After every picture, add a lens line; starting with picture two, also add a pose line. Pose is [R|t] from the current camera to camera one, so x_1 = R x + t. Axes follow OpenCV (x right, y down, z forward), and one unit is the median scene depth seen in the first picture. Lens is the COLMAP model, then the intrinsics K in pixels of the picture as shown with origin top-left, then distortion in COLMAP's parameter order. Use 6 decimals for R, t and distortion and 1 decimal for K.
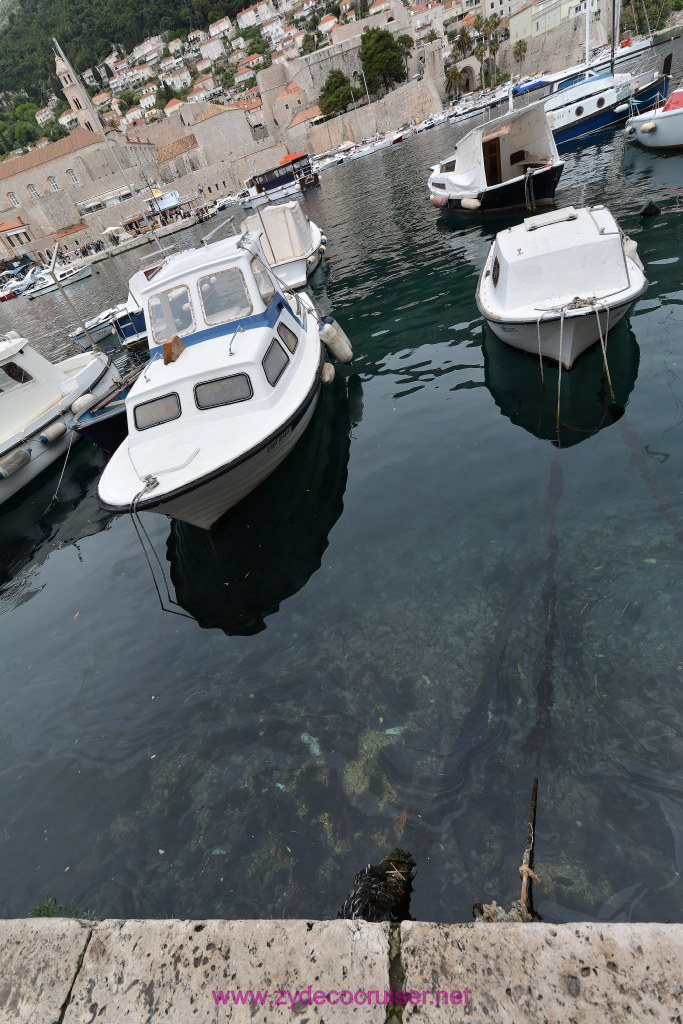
lens RADIAL K [[440.9, 0, 341.4], [0, 440.9, 519.7], [0, 0, 1]] dist [0.000216, -0.002726]
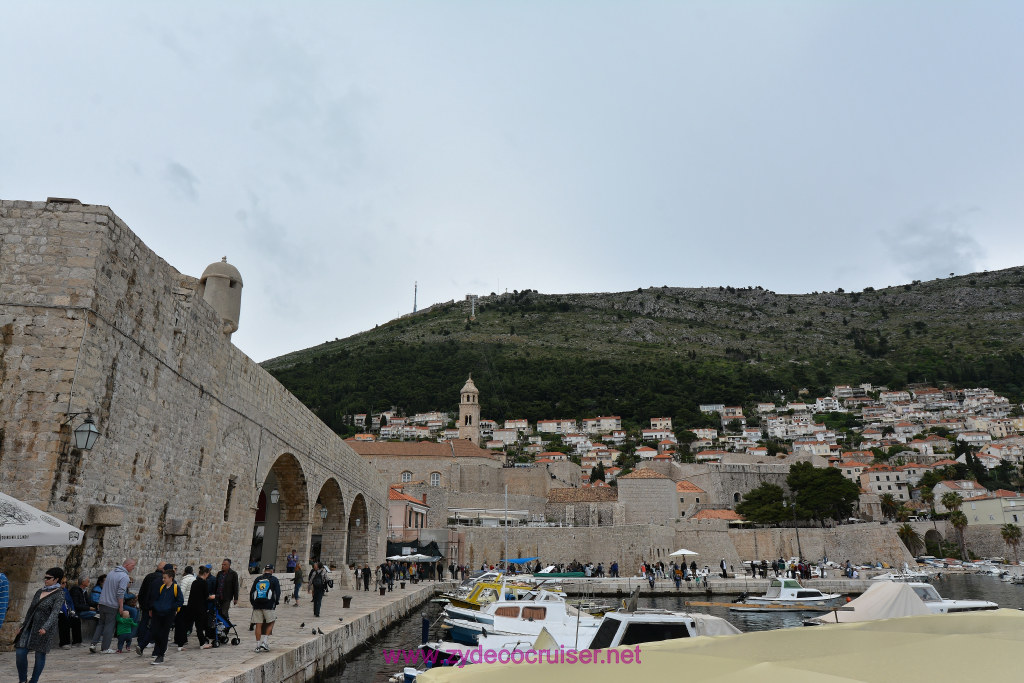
lens RADIAL K [[664.0, 0, 507.1], [0, 664.0, 339.7], [0, 0, 1]] dist [-0.001931, -0.000239]
pose [[0.959012, 0.253411, -0.126800, -0.715966], [-0.240872, 0.493338, -0.835822, -0.055811], [-0.149251, 0.832106, 0.534157, 0.390186]]
